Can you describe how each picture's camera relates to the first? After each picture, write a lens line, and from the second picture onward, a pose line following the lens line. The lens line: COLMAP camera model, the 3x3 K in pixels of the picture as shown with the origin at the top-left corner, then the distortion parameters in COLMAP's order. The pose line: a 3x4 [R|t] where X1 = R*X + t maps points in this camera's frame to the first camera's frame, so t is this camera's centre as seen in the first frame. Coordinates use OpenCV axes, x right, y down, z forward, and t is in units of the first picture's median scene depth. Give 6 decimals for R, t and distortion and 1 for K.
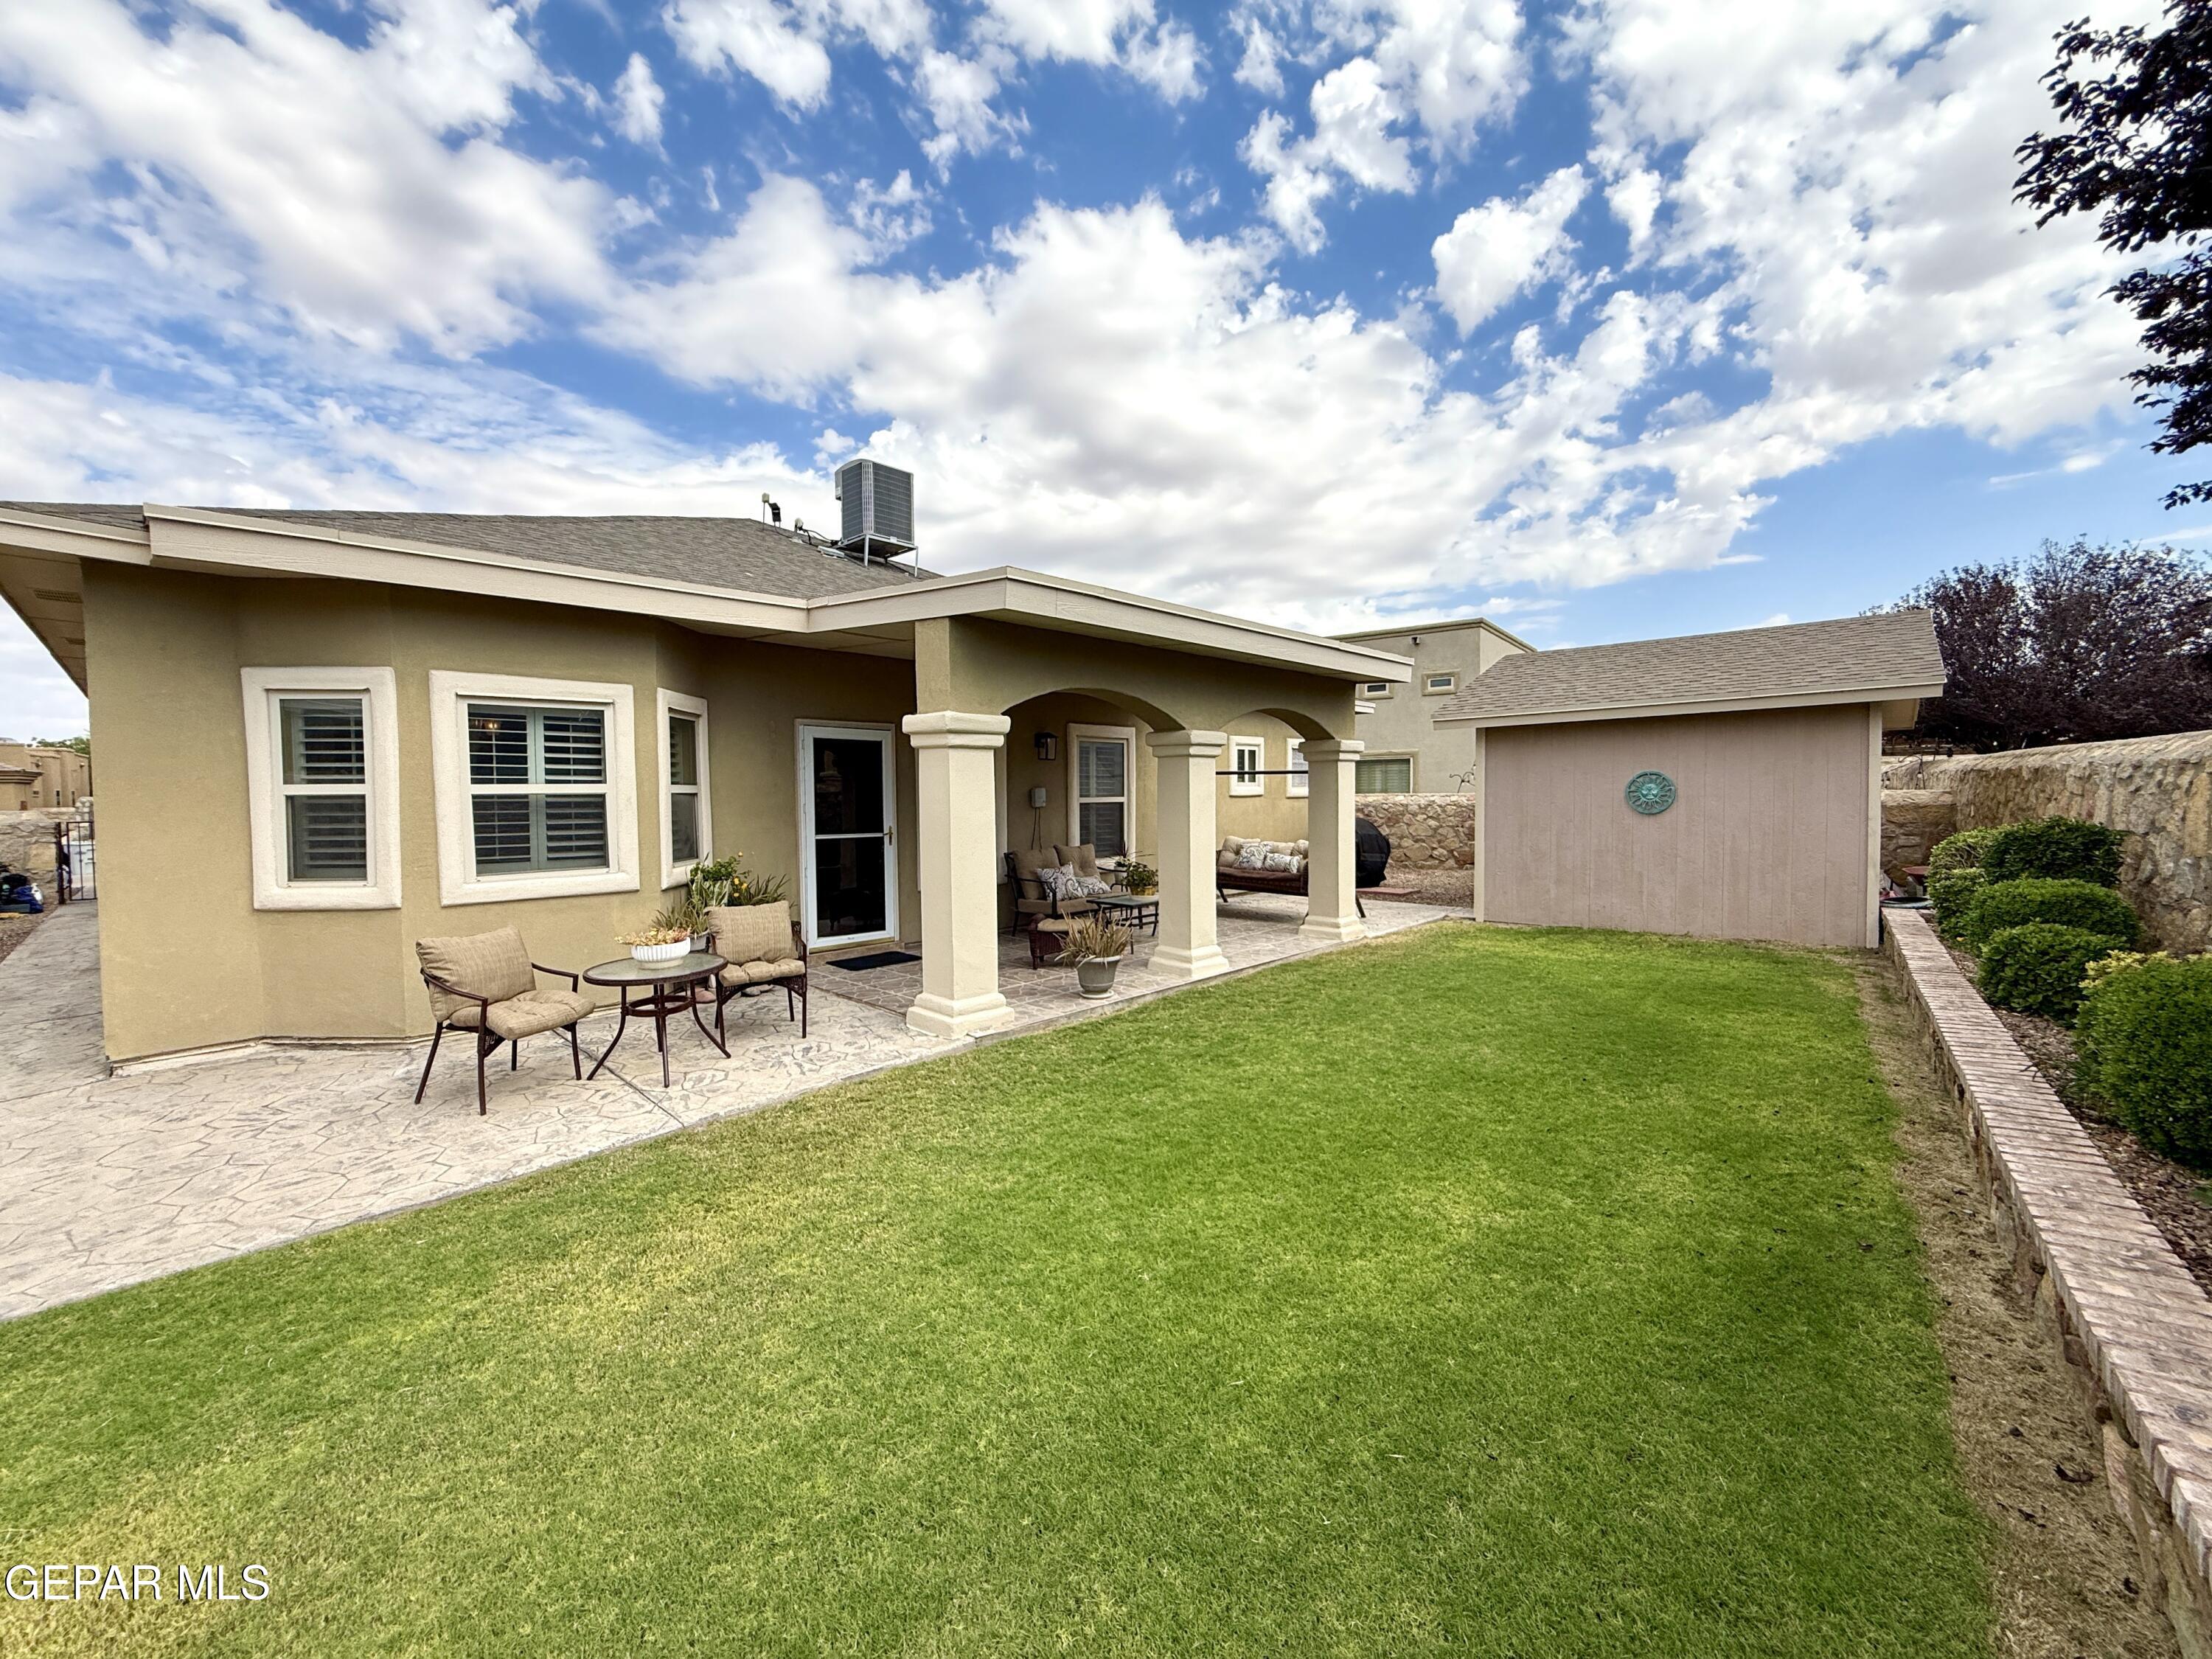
lens RADIAL K [[911.6, 0, 1106.0], [0, 911.6, 829.5], [0, 0, 1]] dist [-0.000214, -0.000071]
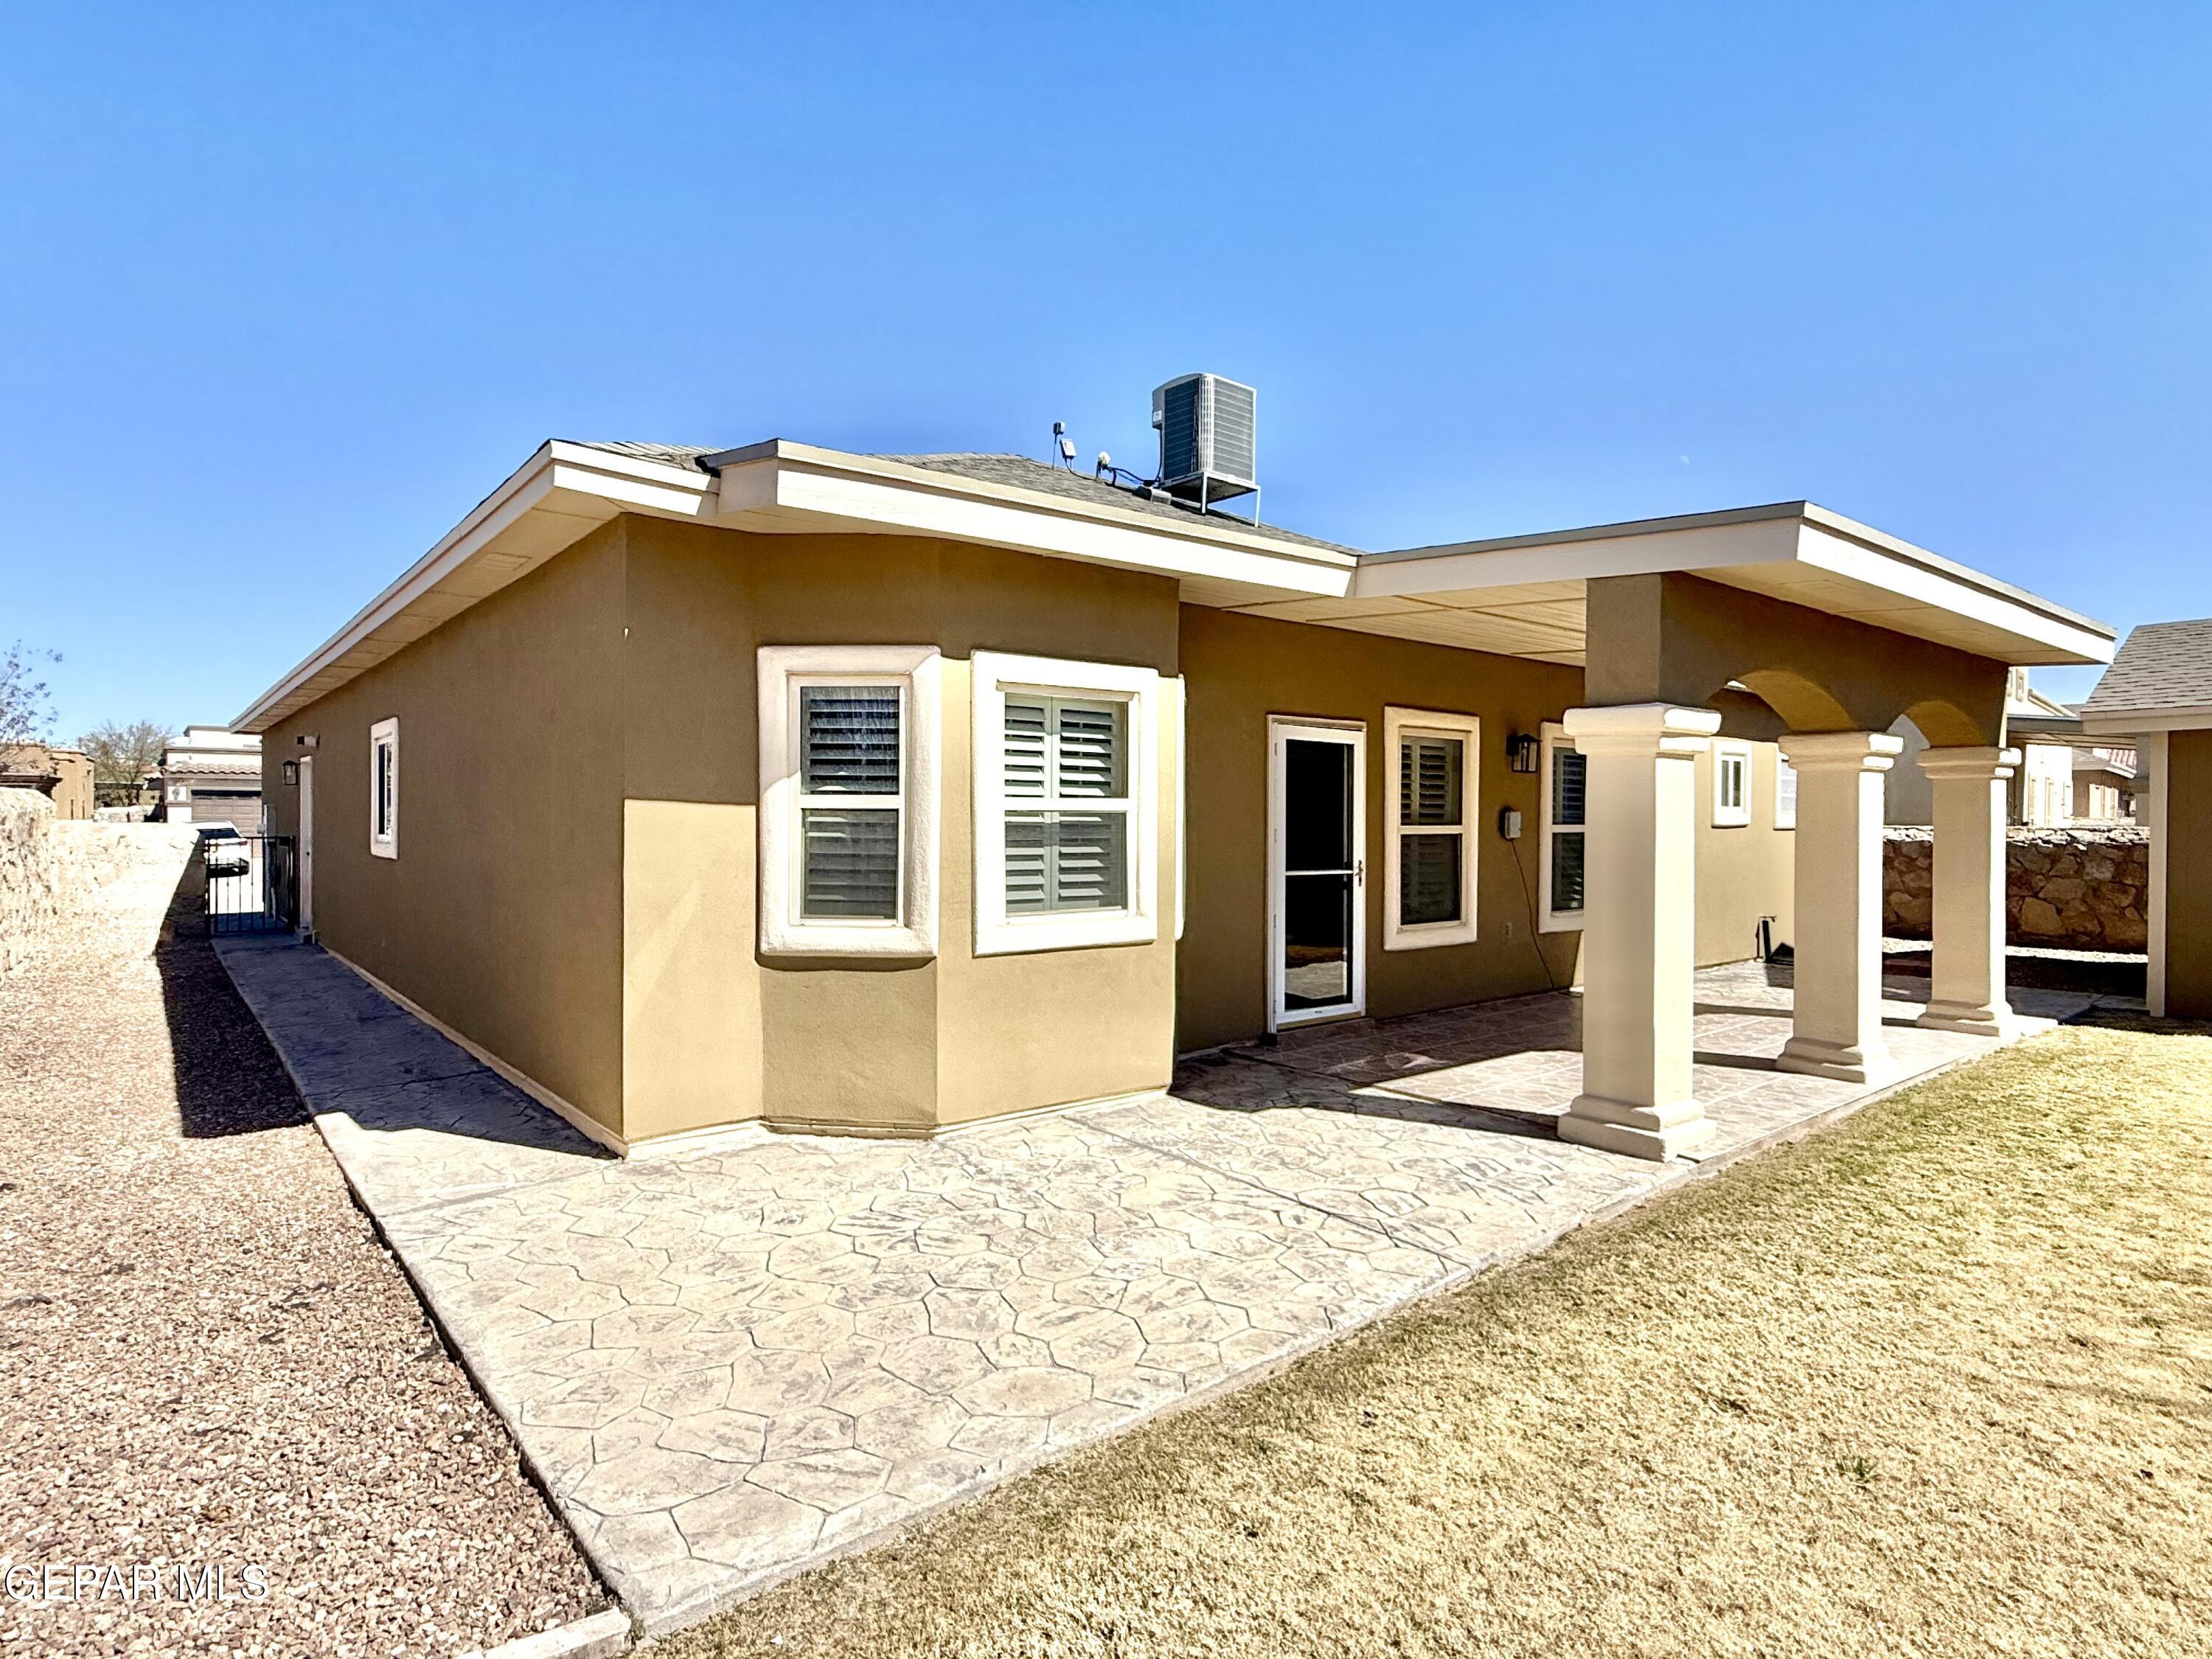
lens RADIAL K [[1227.0, 0, 1106.0], [0, 1227.0, 829.5], [0, 0, 1]] dist [-0.001967, -0.000099]
pose [[0.991583, 0.014967, -0.128604, -0.495186], [-0.018834, 0.999405, -0.028904, 0.005652], [0.128095, 0.031082, 0.991275, -0.017170]]
